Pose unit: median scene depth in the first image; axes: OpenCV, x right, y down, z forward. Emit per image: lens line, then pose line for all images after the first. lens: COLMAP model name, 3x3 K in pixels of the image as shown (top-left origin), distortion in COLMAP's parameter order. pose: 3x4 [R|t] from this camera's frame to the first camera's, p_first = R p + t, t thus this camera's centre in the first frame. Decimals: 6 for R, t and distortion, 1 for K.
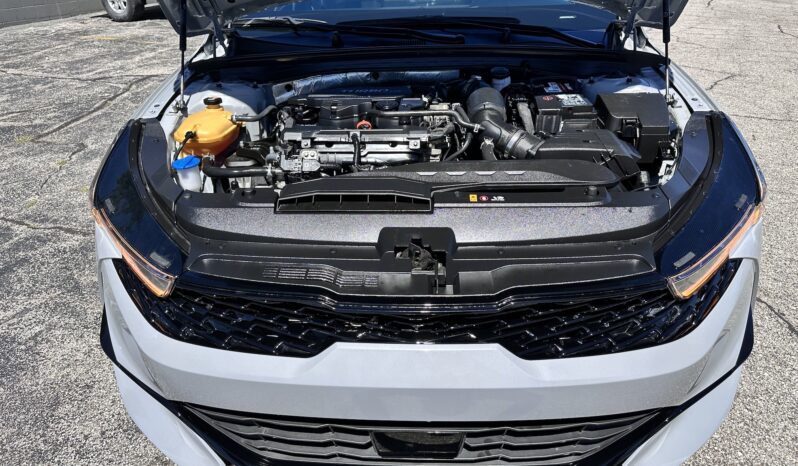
lens RADIAL K [[577.1, 0, 419.7], [0, 577.1, 233.1], [0, 0, 1]] dist [-0.000146, -0.004195]
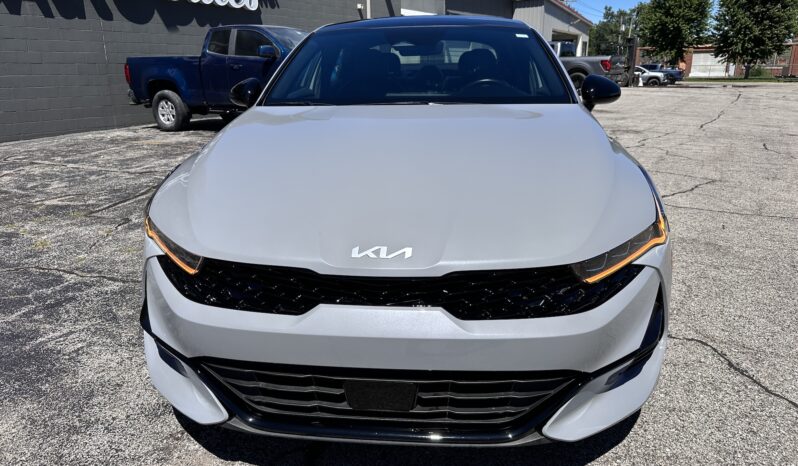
lens RADIAL K [[577.1, 0, 419.7], [0, 577.1, 233.1], [0, 0, 1]] dist [-0.000146, -0.004195]
pose [[0.999111, 0.020947, -0.036578, 0.069440], [-0.027951, 0.978788, -0.202960, 0.155348], [0.031551, 0.203802, 0.978504, -0.175098]]
